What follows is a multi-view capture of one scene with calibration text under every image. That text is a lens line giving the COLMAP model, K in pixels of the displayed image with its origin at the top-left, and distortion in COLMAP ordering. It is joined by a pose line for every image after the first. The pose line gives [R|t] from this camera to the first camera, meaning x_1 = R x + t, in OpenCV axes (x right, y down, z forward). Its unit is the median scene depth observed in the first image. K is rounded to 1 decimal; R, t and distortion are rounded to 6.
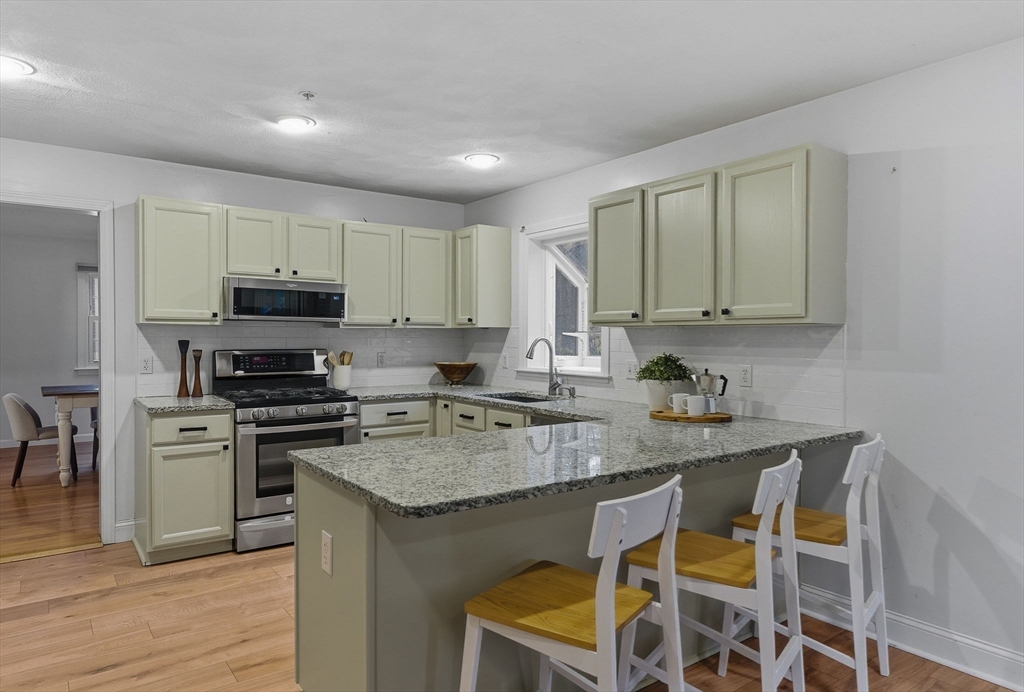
lens RADIAL K [[624.4, 0, 511.6], [0, 624.4, 341.5], [0, 0, 1]] dist [0.000227, 0.000362]
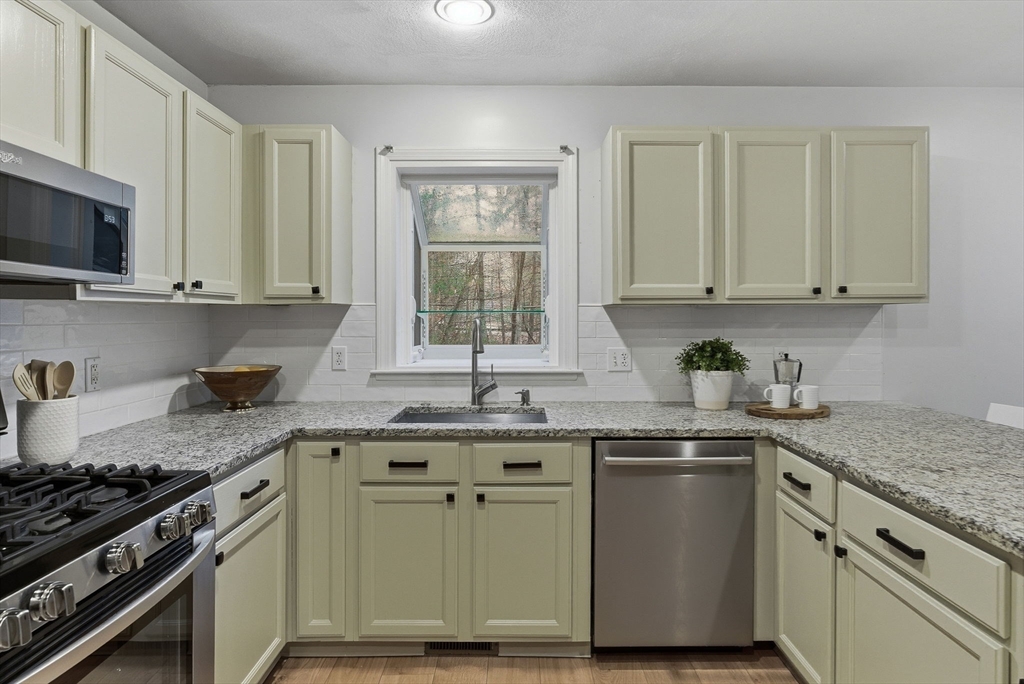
lens RADIAL K [[568.2, 0, 519.3], [0, 568.2, 320.9], [0, 0, 1]] dist [-0.000847, 0.000975]
pose [[0.597212, -0.010398, 0.802016, -0.435822], [0.011891, 0.999921, 0.004110, -0.007954], [-0.801995, 0.007082, 0.597289, 0.647965]]
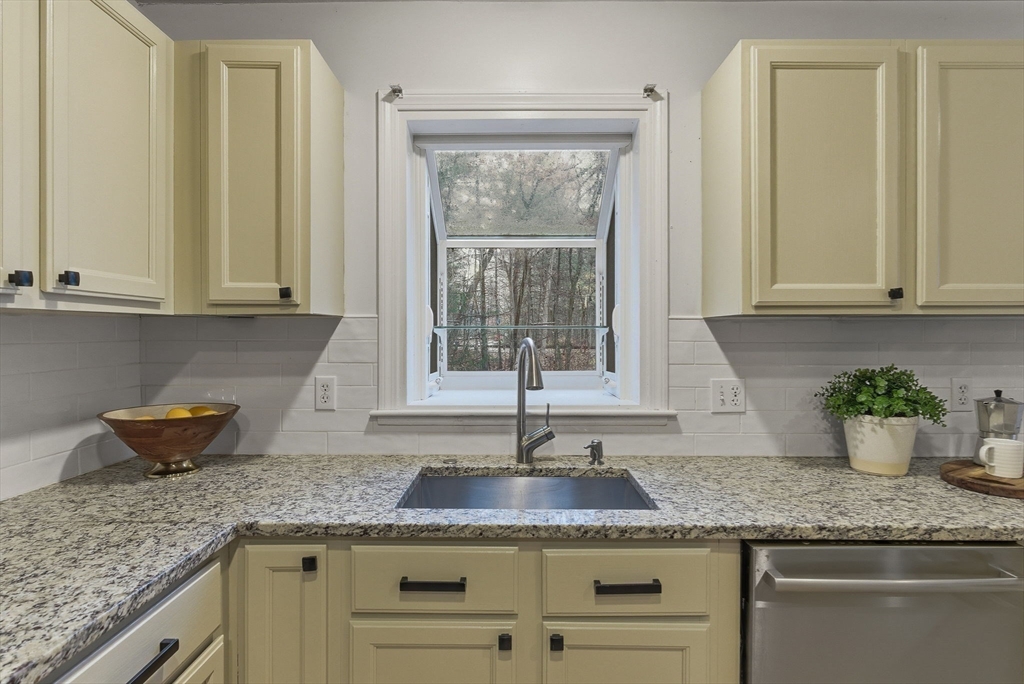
lens RADIAL K [[539.7, 0, 510.8], [0, 539.7, 338.0], [0, 0, 1]] dist [-0.002498, 0.000330]
pose [[0.601018, -0.010202, 0.799171, -0.284058], [0.011279, 0.999927, 0.004283, -0.009540], [-0.799156, 0.006440, 0.601089, 0.835049]]
